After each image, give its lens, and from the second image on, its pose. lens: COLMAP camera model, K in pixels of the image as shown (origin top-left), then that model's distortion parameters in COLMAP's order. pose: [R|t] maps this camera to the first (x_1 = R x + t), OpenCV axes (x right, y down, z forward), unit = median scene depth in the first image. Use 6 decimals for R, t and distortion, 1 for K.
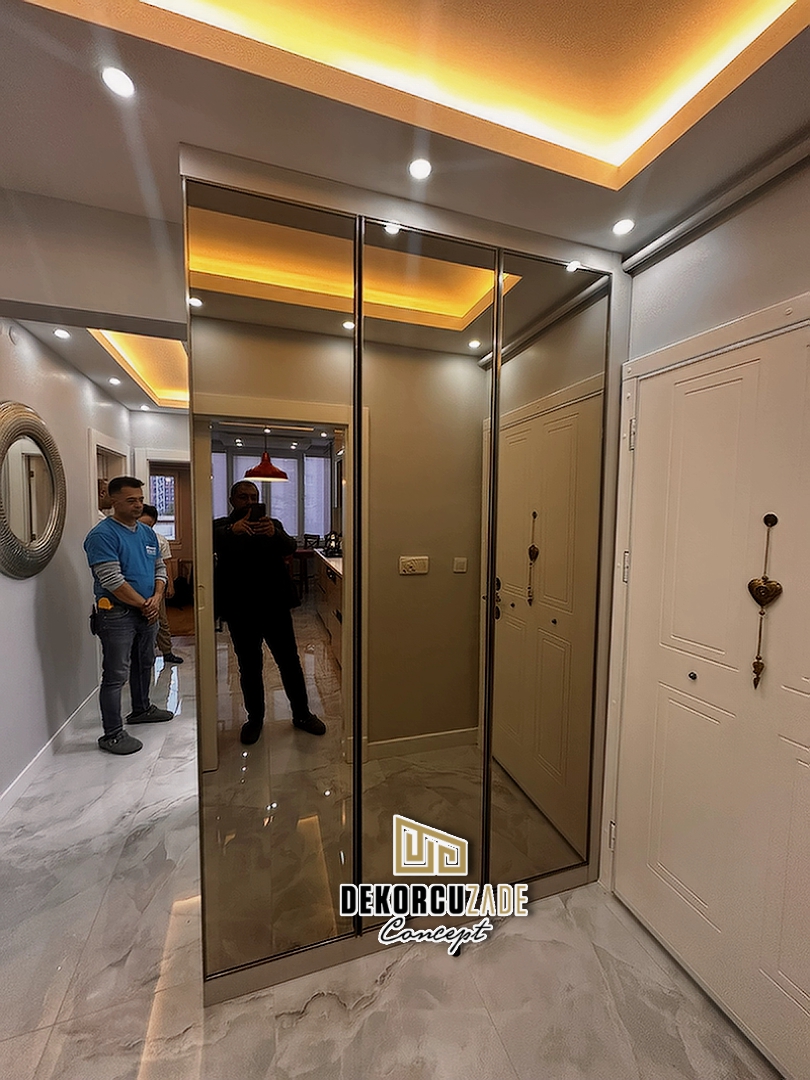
lens RADIAL K [[432.0, 0, 400.2], [0, 432.0, 534.9], [0, 0, 1]] dist [-0.002259, 0.000717]
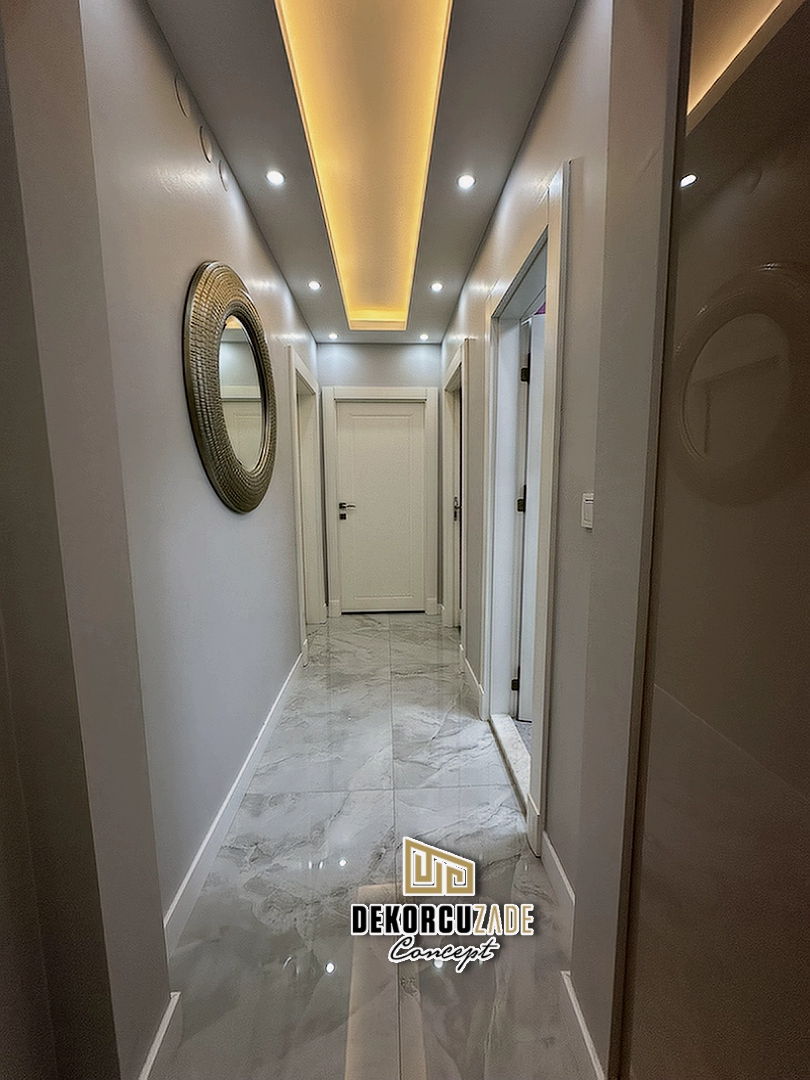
lens RADIAL K [[432.0, 0, 400.1], [0, 432.0, 535.7], [0, 0, 1]] dist [-0.002259, 0.000717]
pose [[0.957811, 0.012671, -0.287120, -0.466274], [0.003886, 0.998365, 0.057021, 0.119497], [0.287373, -0.055731, 0.956196, 0.423316]]
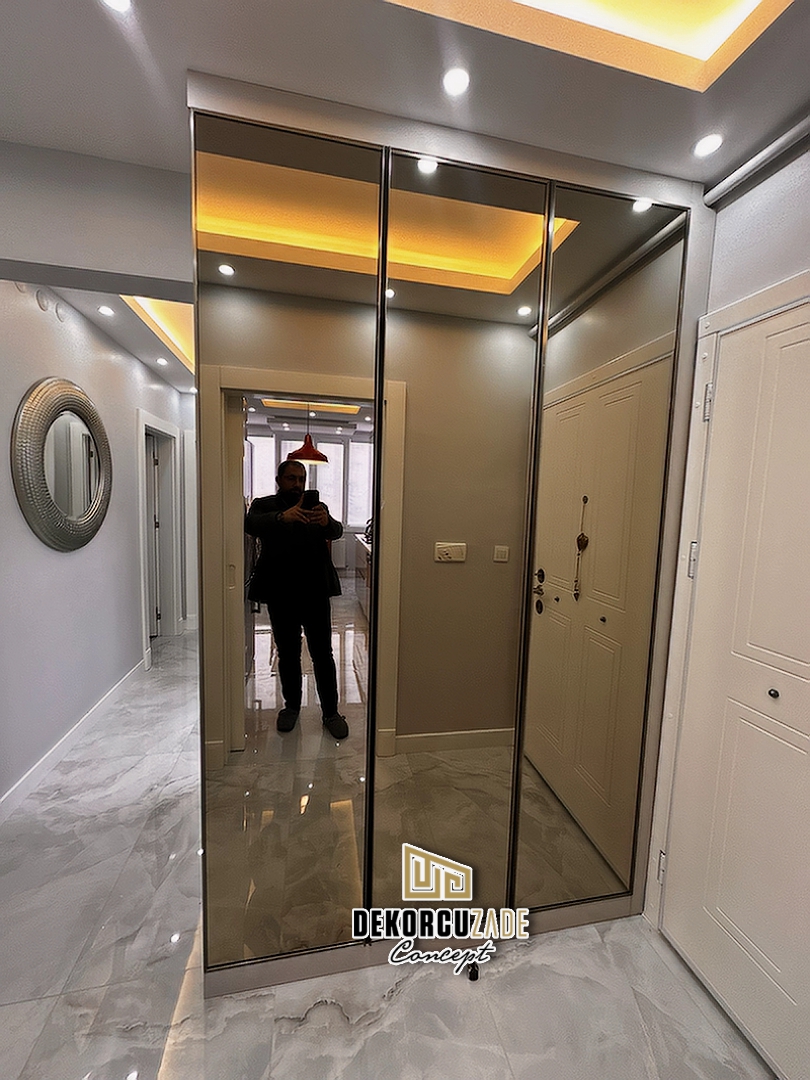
lens RADIAL K [[432.0, 0, 400.8], [0, 432.0, 535.1], [0, 0, 1]] dist [-0.002259, 0.000717]
pose [[0.993352, 0.030903, -0.110888, 0.038296], [-0.028347, 0.999297, 0.024549, 0.017767], [0.111569, -0.021242, 0.993530, 0.078765]]
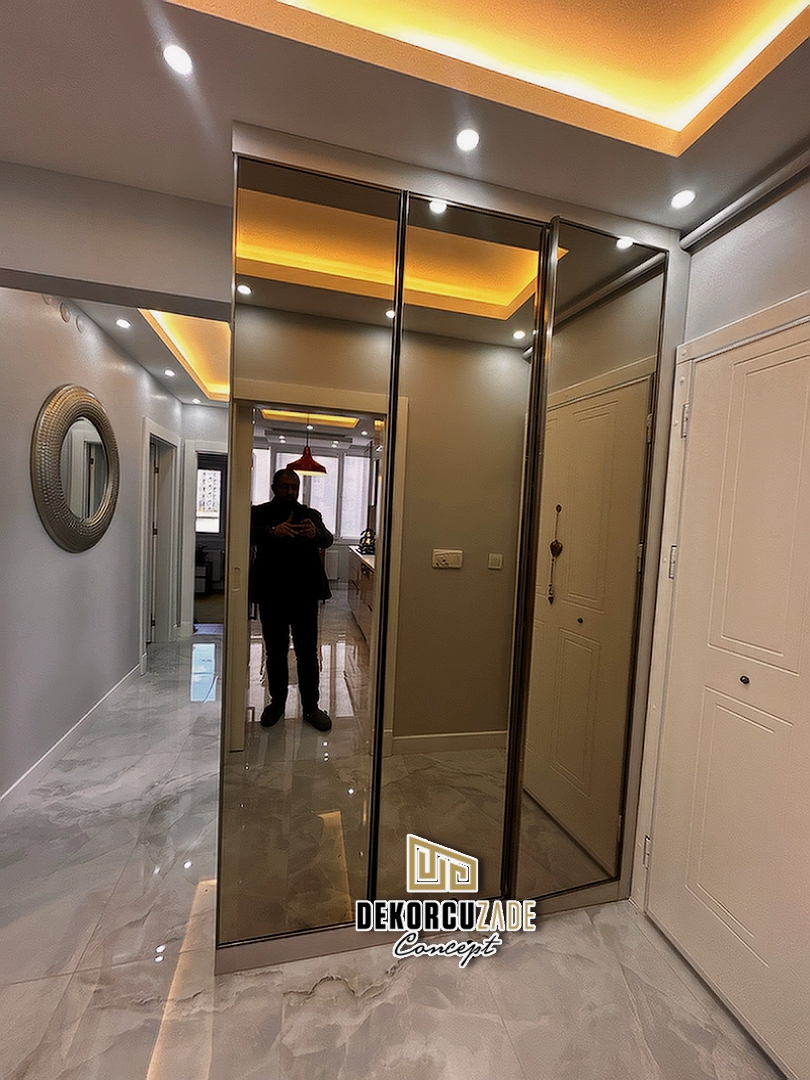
lens RADIAL K [[432.0, 0, 400.4], [0, 432.0, 534.9], [0, 0, 1]] dist [-0.002259, 0.000717]
pose [[0.995334, 0.043274, -0.086236, 0.011385], [-0.044620, 0.998910, -0.013741, 0.046475], [0.085547, 0.017524, 0.996180, 0.013949]]
